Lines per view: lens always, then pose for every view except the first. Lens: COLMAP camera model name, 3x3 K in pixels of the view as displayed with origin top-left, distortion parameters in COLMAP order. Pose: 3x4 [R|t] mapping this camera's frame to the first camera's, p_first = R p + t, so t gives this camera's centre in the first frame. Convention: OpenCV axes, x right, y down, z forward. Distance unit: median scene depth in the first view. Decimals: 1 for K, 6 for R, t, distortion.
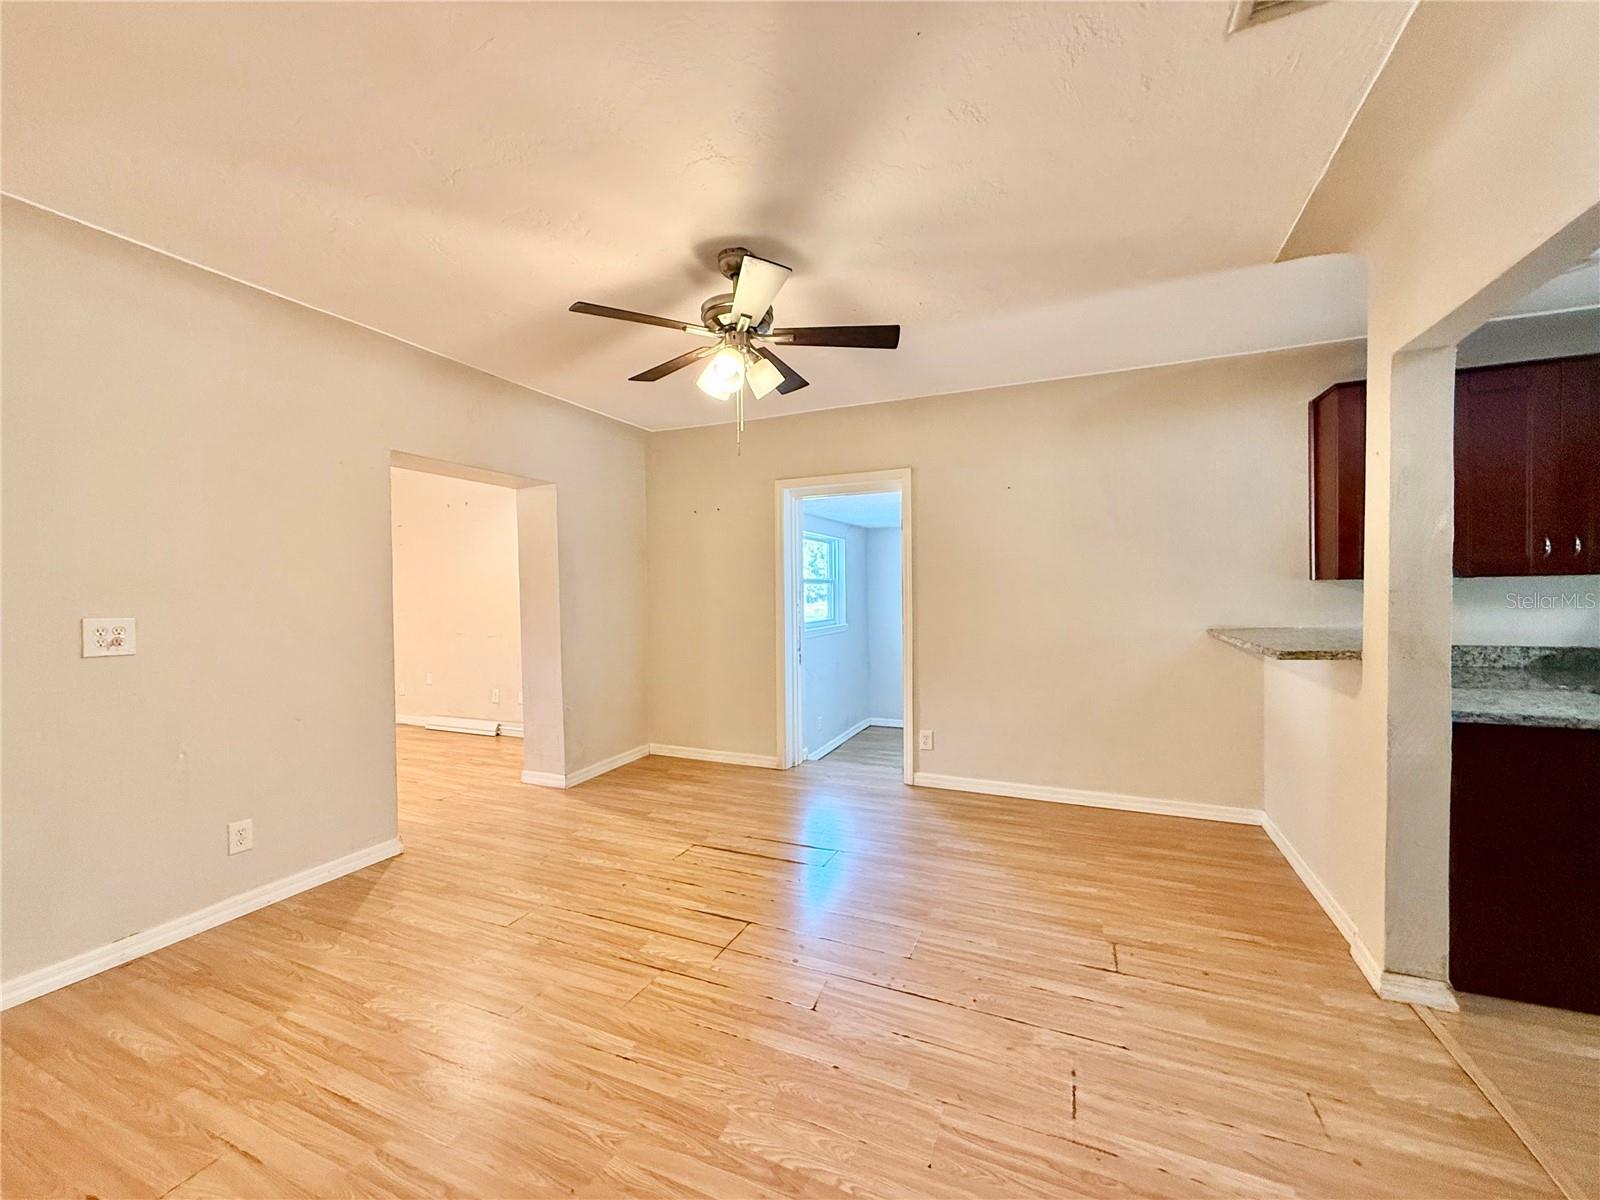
lens RADIAL K [[636.9, 0, 804.1], [0, 636.9, 610.1], [0, 0, 1]] dist [0.003508, 0.000161]
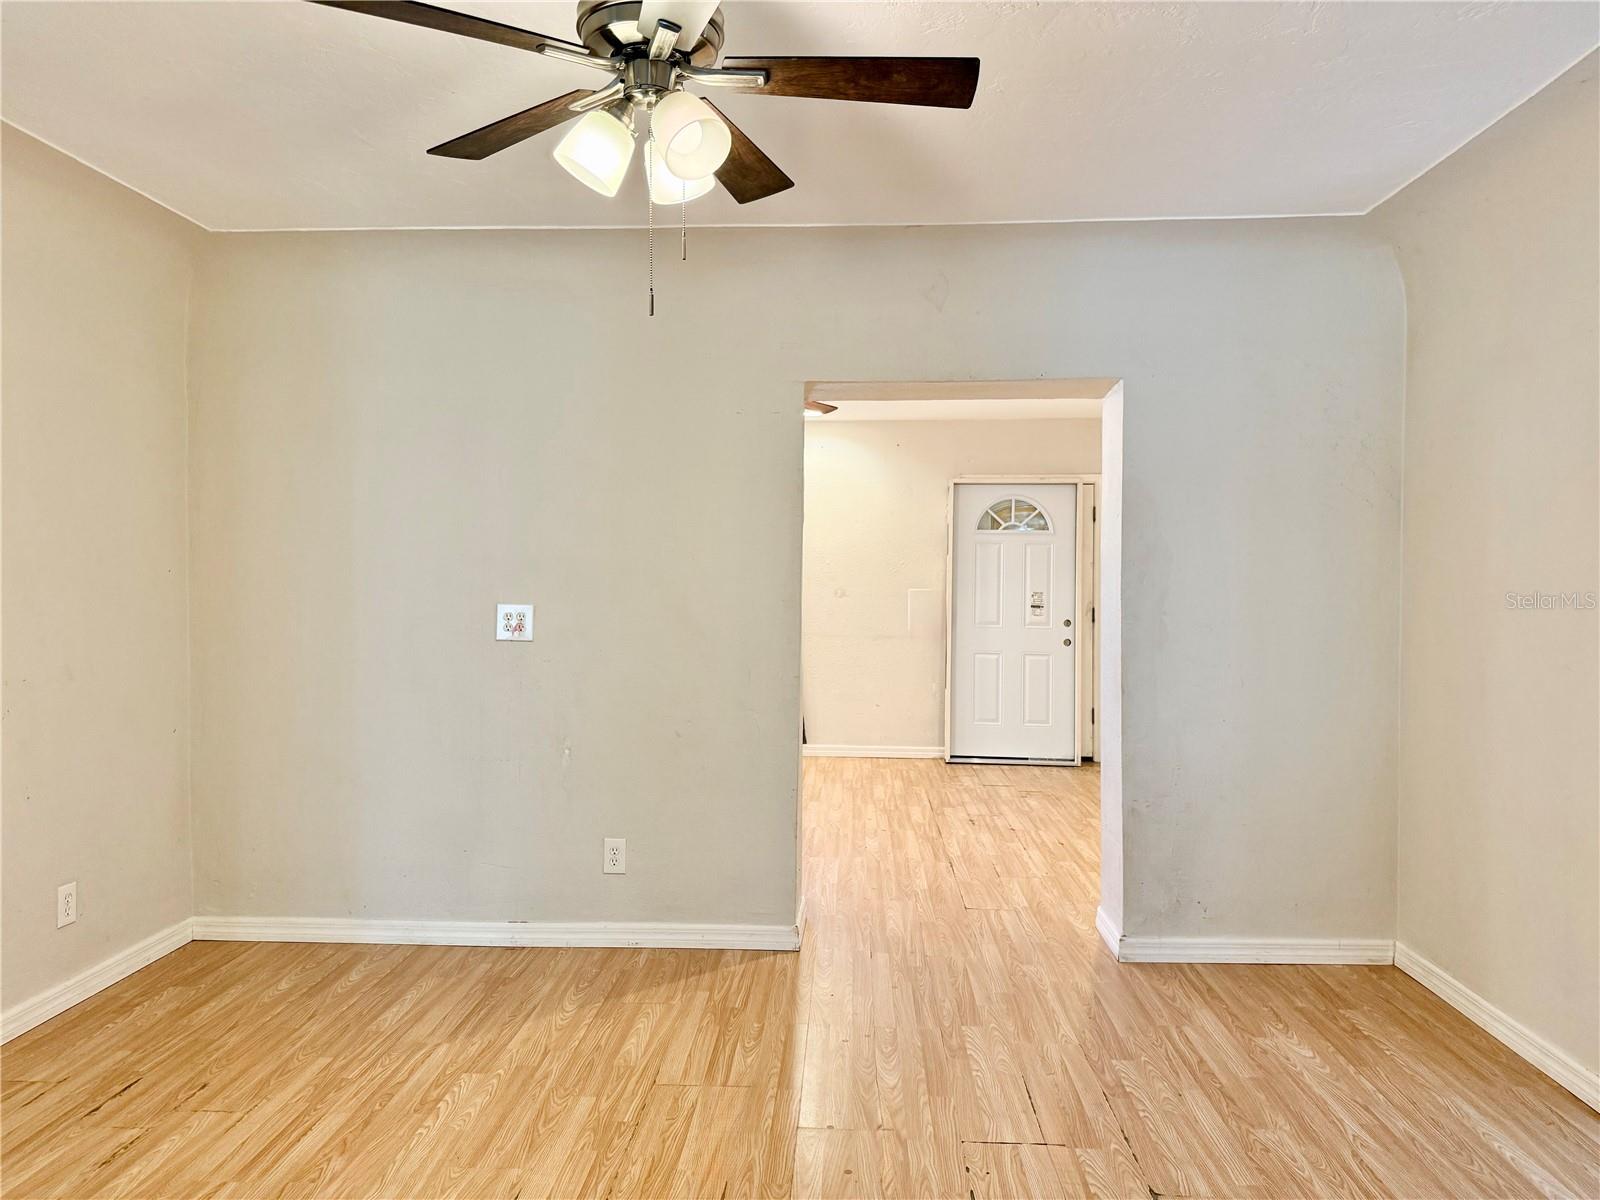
lens RADIAL K [[1120.7, 0, 792.0], [0, 1120.7, 602.7], [0, 0, 1]] dist [0.102268, -0.164055]
pose [[0.341044, 0.027924, -0.939632, 0.571098], [-0.038587, 0.999132, 0.015686, -0.025775], [0.939255, 0.030908, 0.341826, 0.595583]]
